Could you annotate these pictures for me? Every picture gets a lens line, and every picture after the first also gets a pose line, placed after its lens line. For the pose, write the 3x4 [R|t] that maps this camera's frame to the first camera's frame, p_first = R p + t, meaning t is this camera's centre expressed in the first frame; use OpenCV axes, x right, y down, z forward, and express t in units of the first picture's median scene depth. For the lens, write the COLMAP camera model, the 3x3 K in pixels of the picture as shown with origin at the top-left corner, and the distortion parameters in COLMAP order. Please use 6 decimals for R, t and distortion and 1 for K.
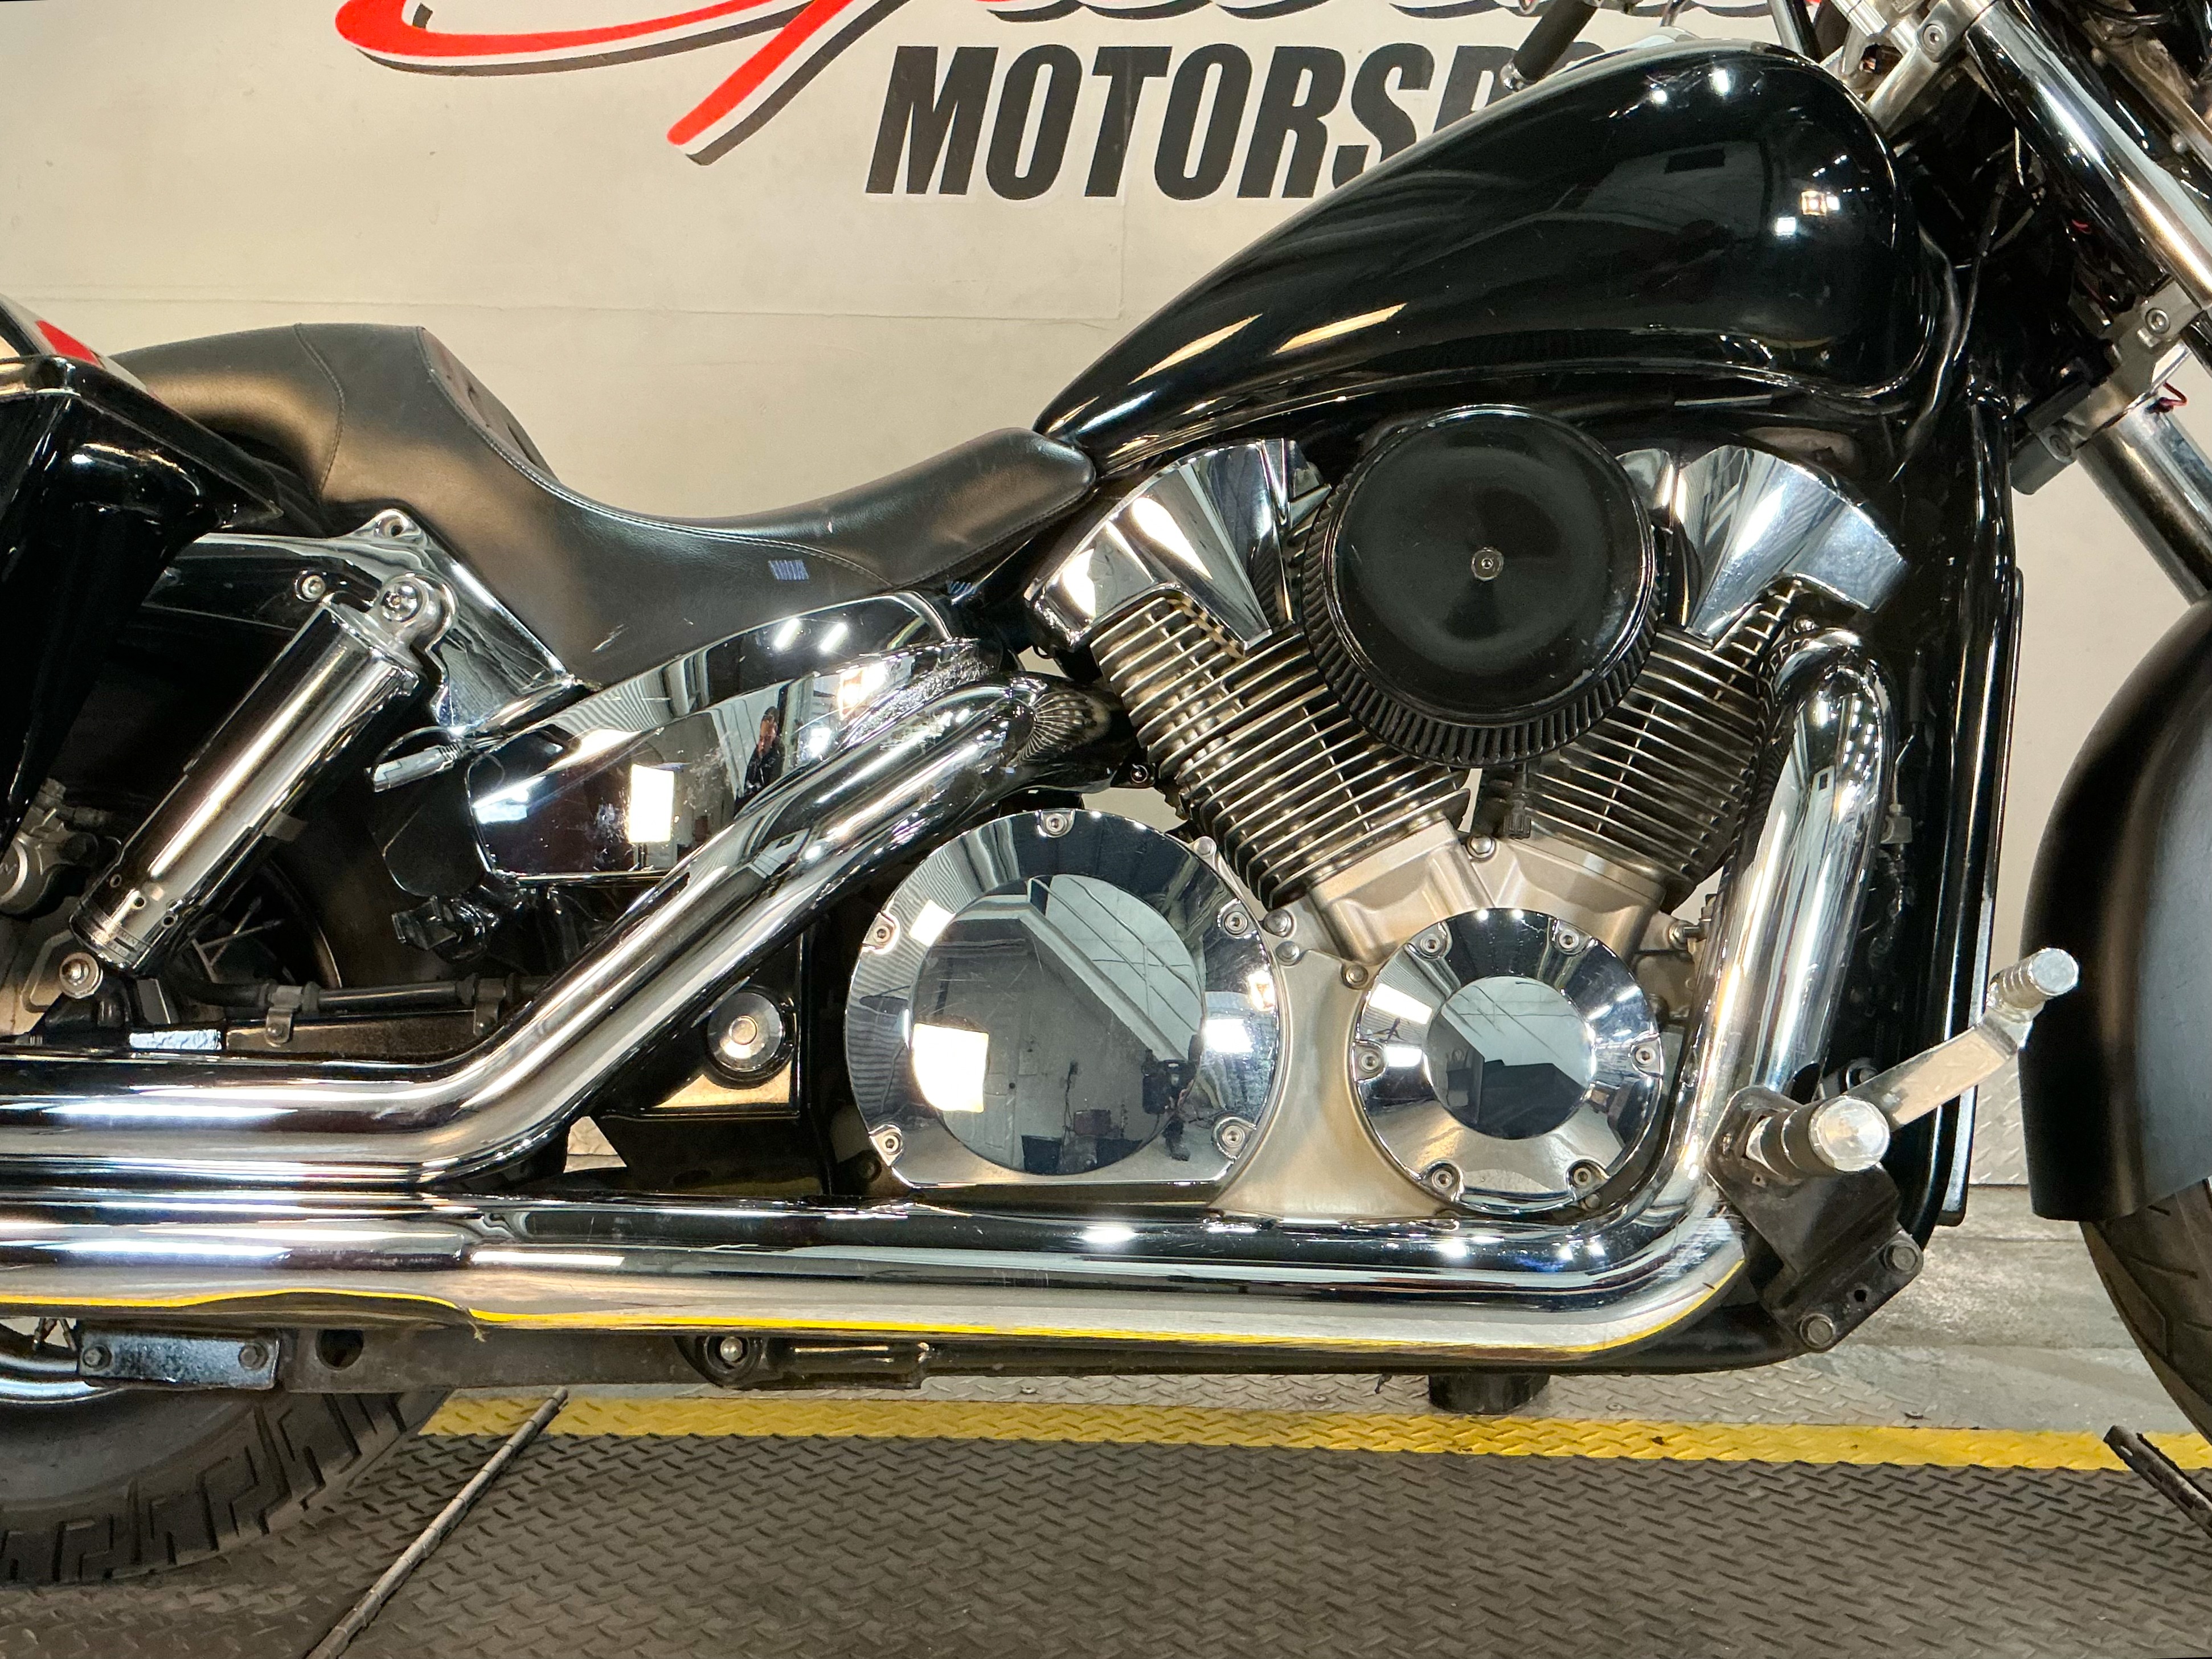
lens RADIAL K [[2041.9, 0, 1106.0], [0, 2041.9, 829.5], [0, 0, 1]] dist [0.151156, -0.333027]
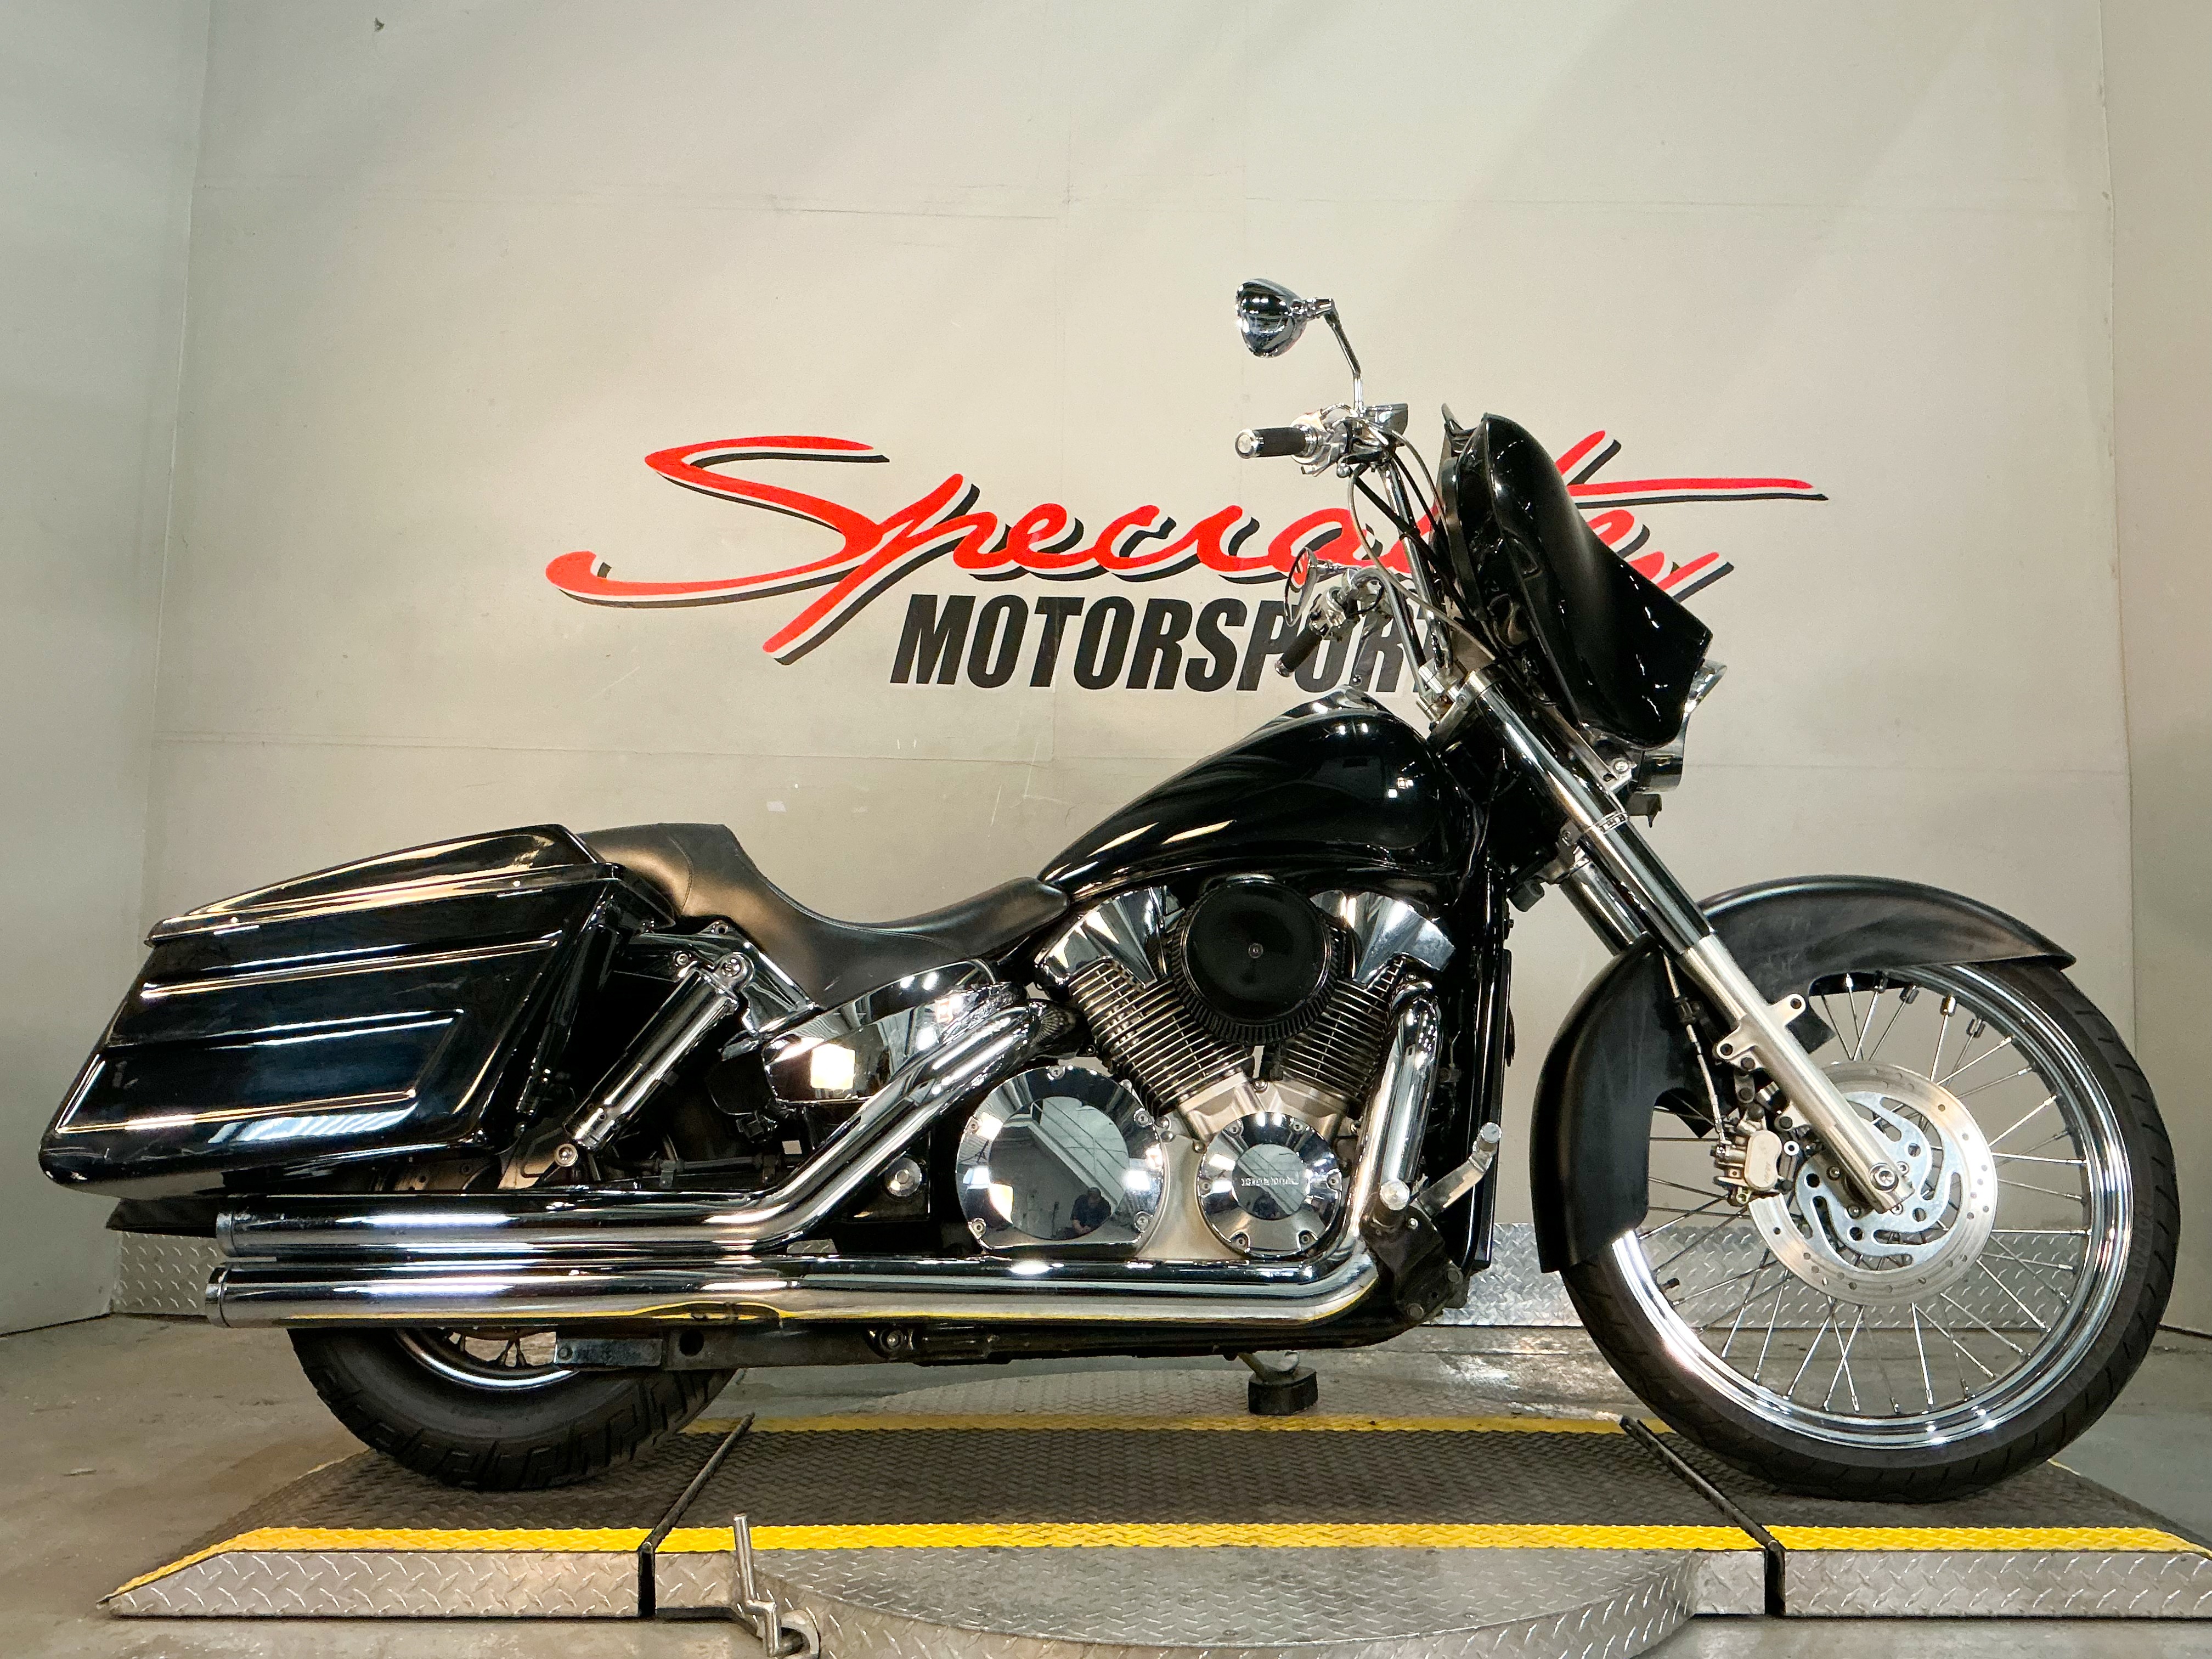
lens RADIAL K [[1847.6, 0, 1105.8], [0, 1847.6, 832.6], [0, 0, 1]] dist [0.130944, -0.273897]
pose [[0.998176, 0.002844, 0.060312, -0.081600], [0.006203, 0.988773, -0.149299, 0.034199], [-0.060060, 0.149401, 0.986951, -0.840567]]
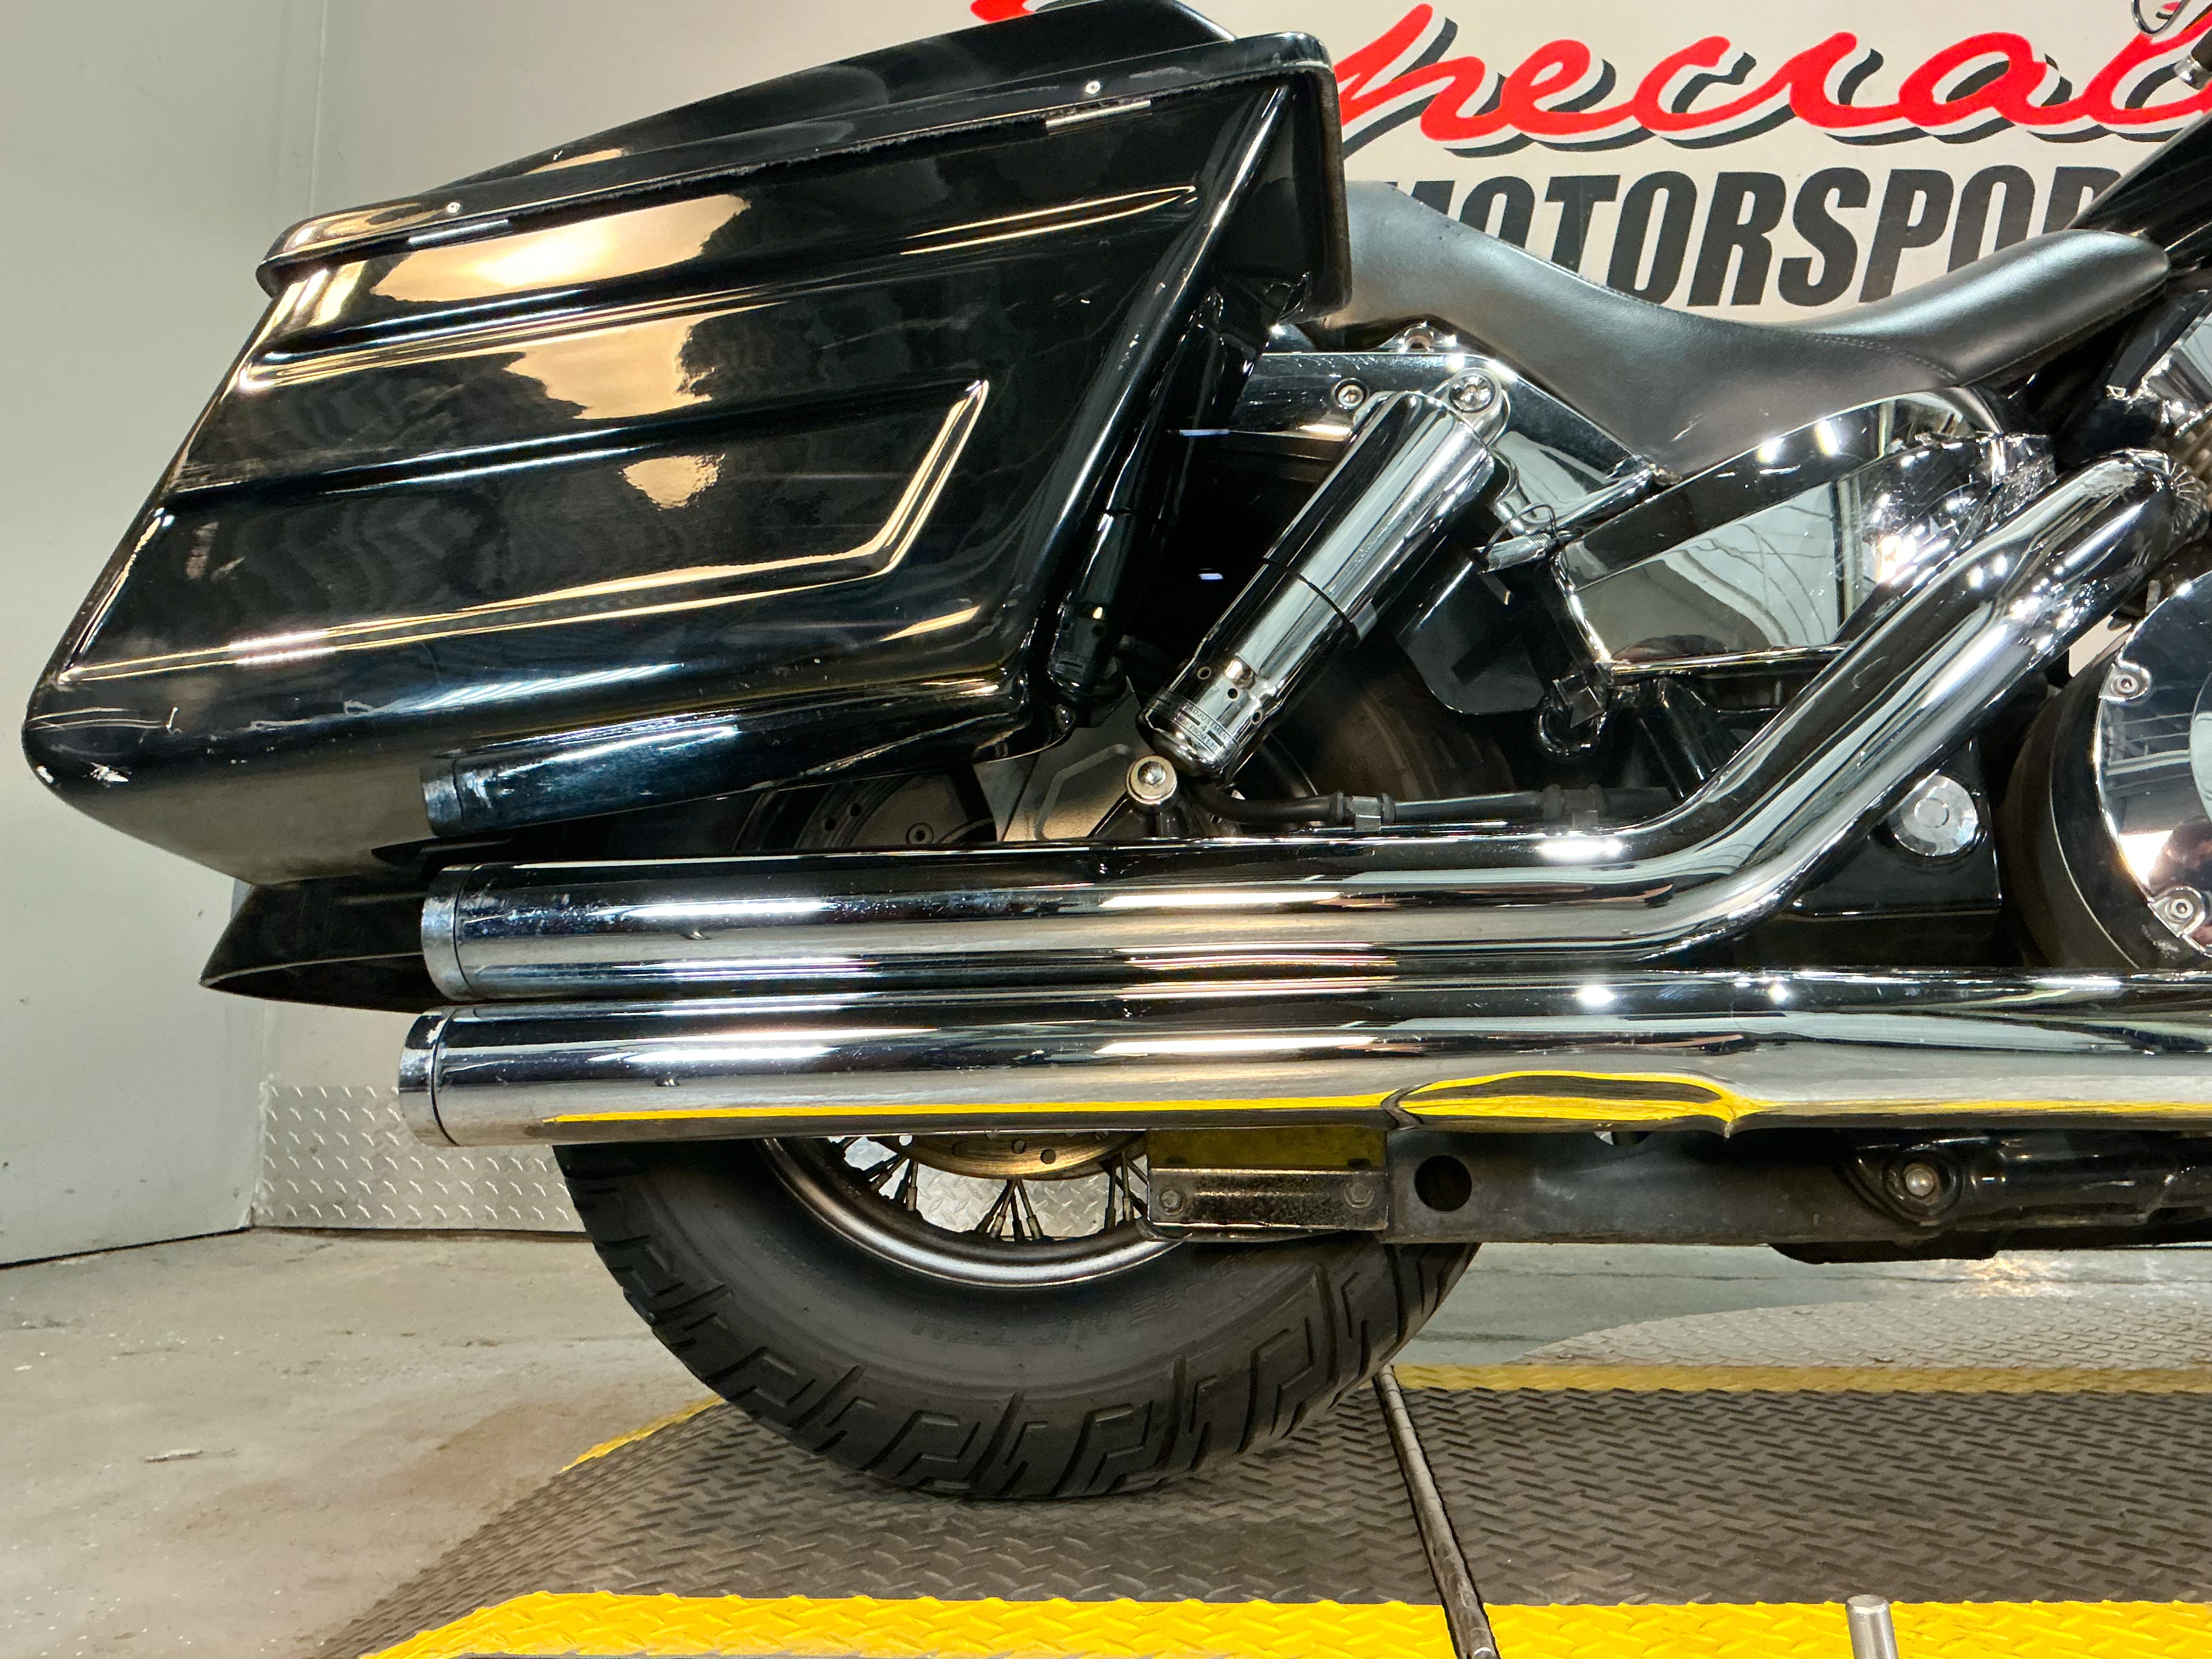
lens RADIAL K [[1847.6, 0, 1105.8], [0, 1847.6, 832.6], [0, 0, 1]] dist [0.130944, -0.273897]
pose [[0.999880, -0.010225, -0.011629, -0.493088], [0.008491, 0.990059, -0.140394, 0.204231], [0.012949, 0.140278, 0.990027, 0.177396]]
